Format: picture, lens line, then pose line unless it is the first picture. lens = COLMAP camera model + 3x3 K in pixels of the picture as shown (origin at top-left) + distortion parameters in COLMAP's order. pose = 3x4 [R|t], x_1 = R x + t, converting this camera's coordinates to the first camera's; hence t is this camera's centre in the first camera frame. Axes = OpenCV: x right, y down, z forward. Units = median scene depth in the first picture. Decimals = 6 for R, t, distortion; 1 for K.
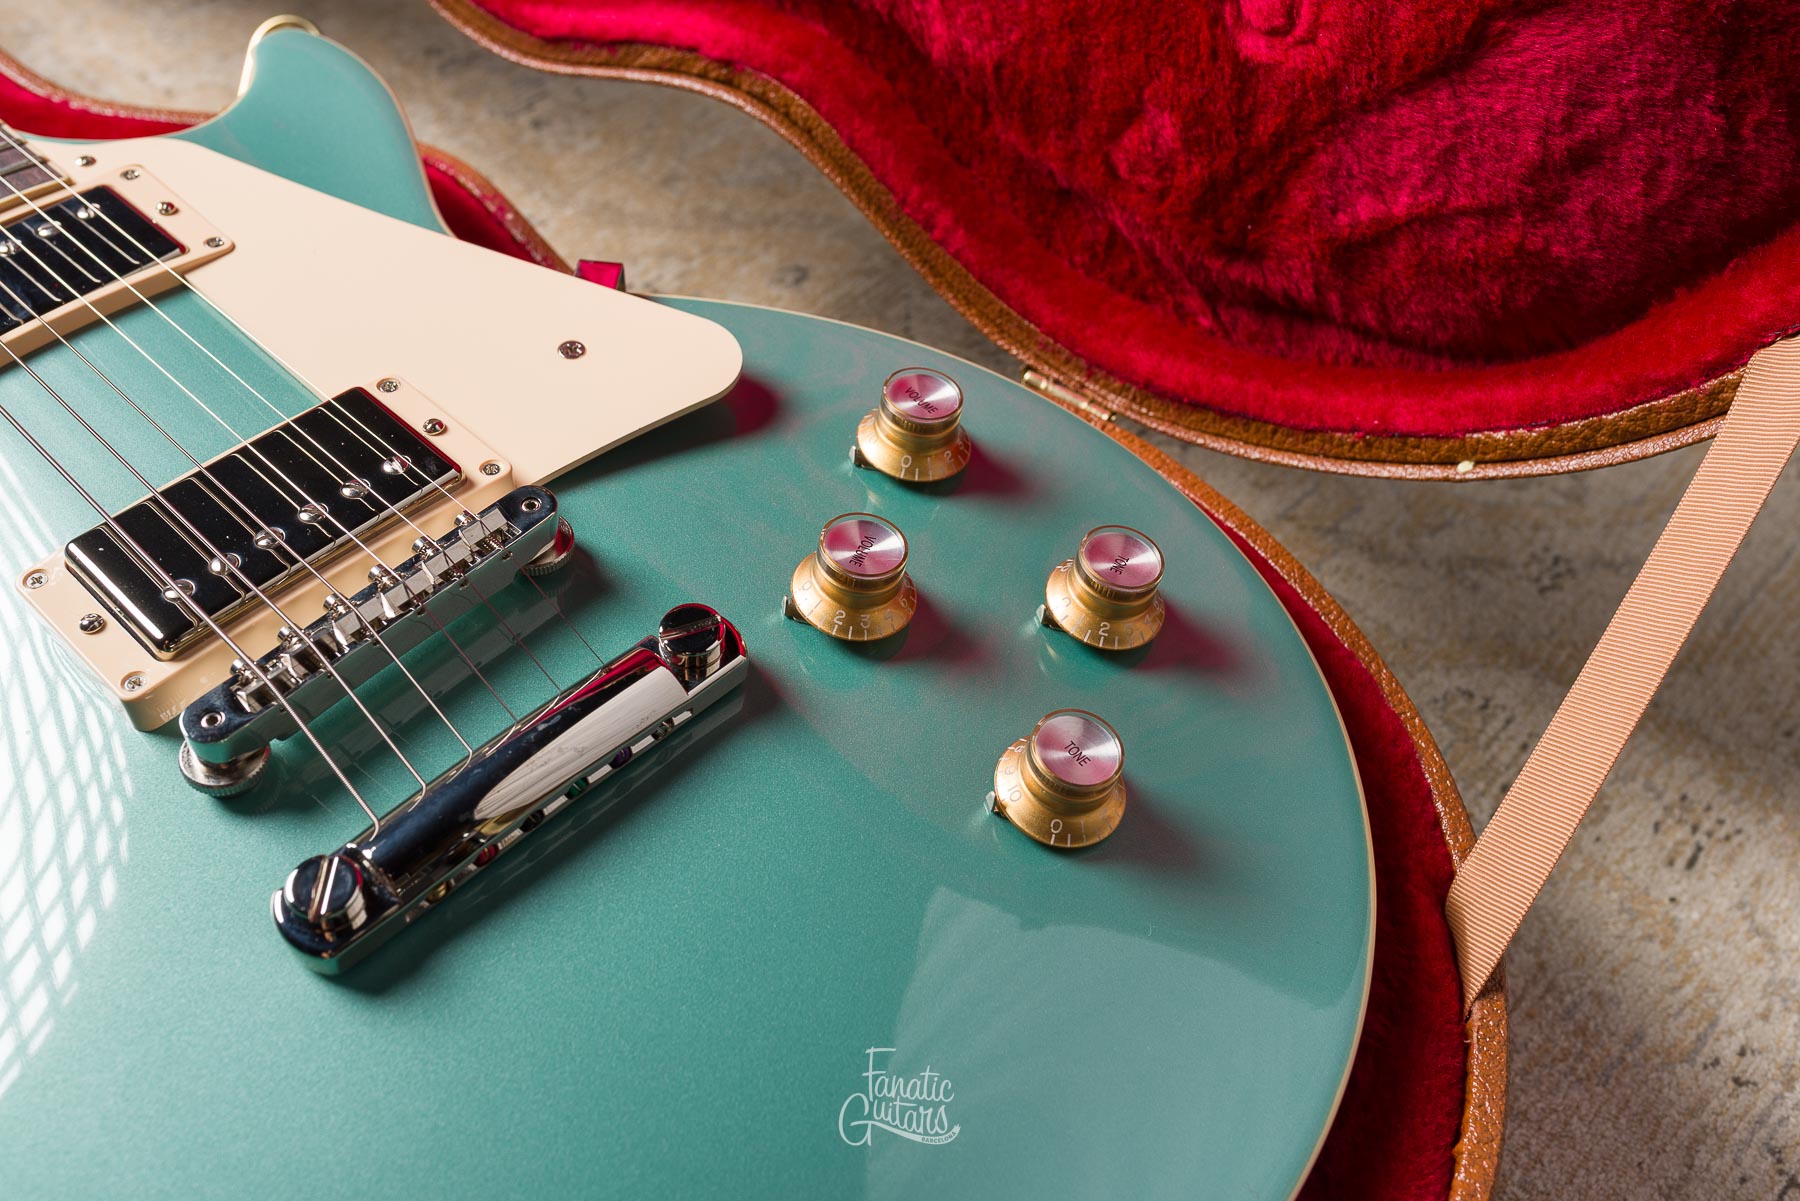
lens RADIAL K [[1775.3, 0, 900.0], [0, 1775.3, 600.5], [0, 0, 1]] dist [-0.000728, 0.004030]
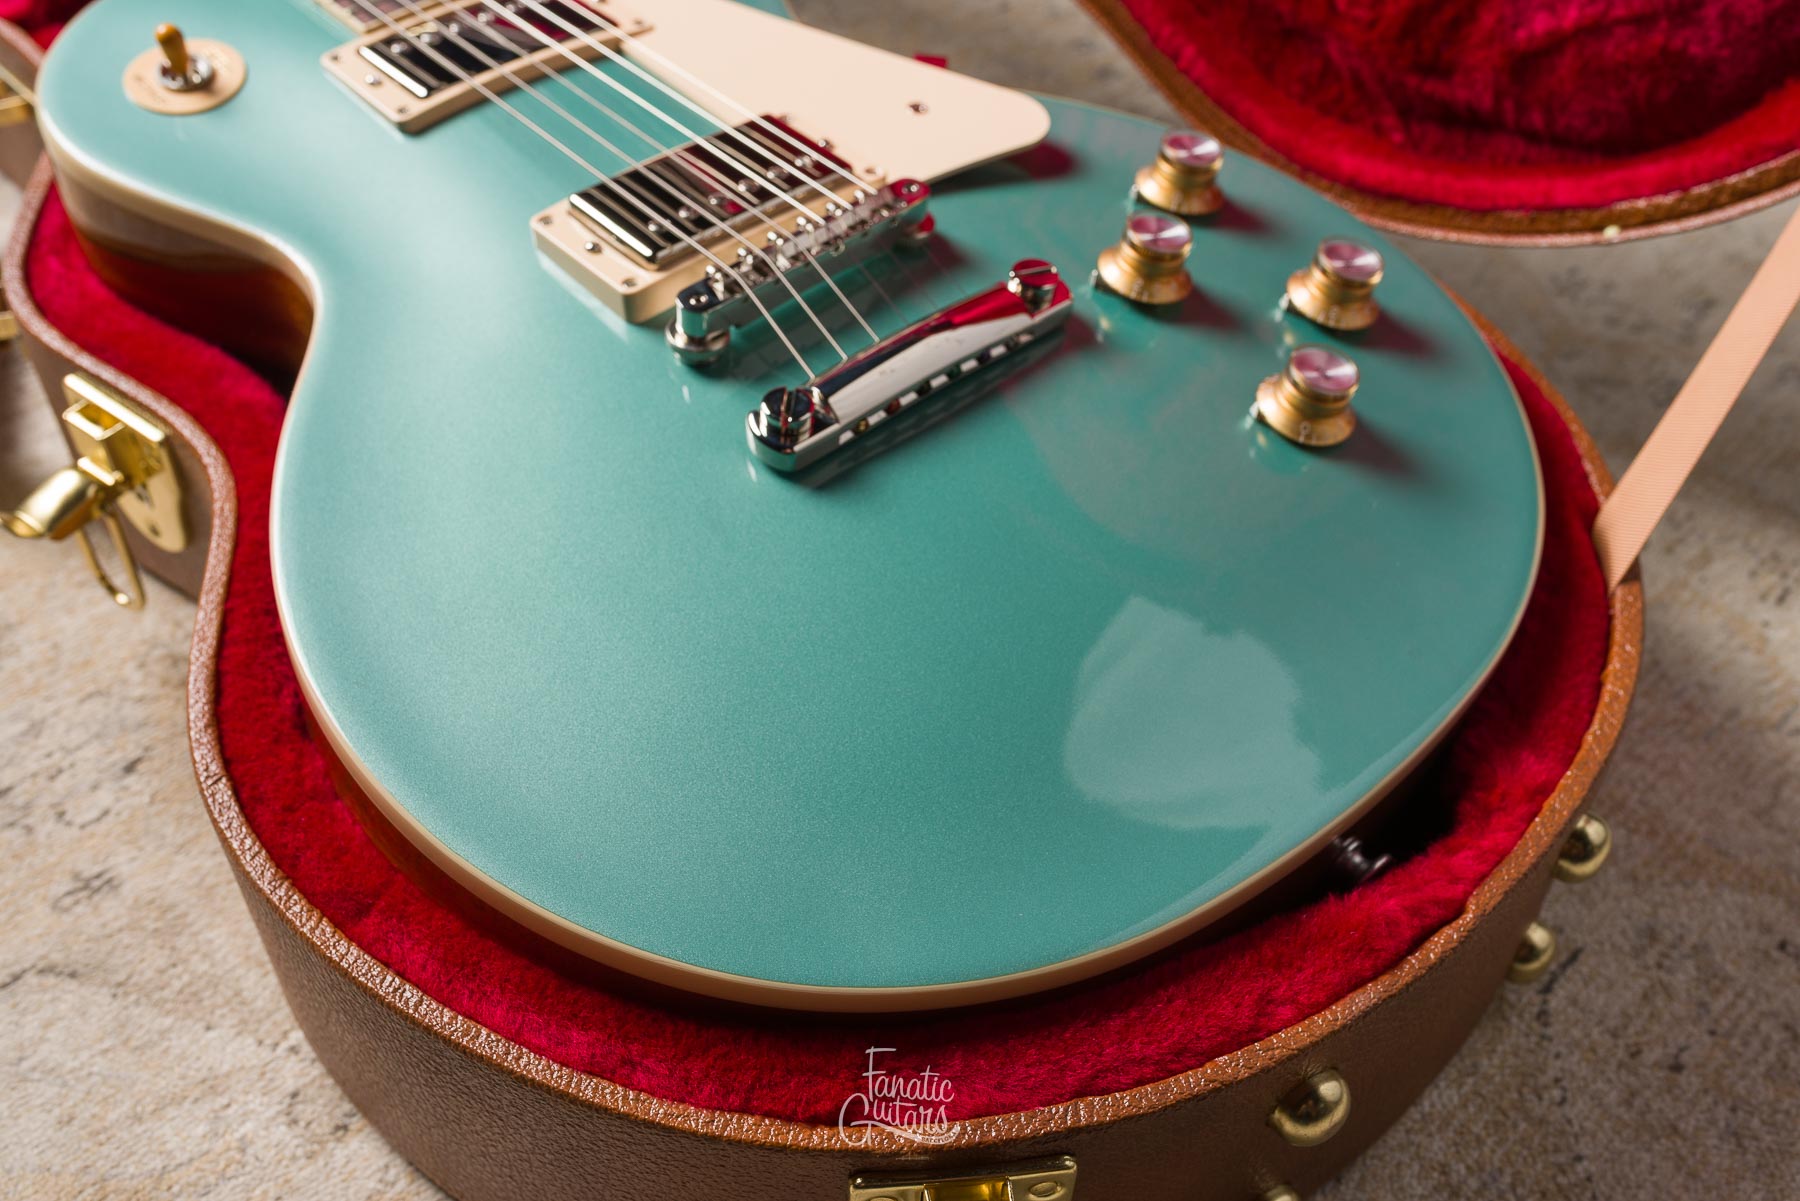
lens RADIAL K [[1775.3, 0, 900.0], [0, 1775.3, 600.5], [0, 0, 1]] dist [-0.000728, 0.004030]
pose [[0.998237, 0.048536, -0.034163, -0.125001], [-0.050072, 0.997703, -0.045634, 0.254469], [0.031869, 0.047264, 0.998374, -0.253670]]
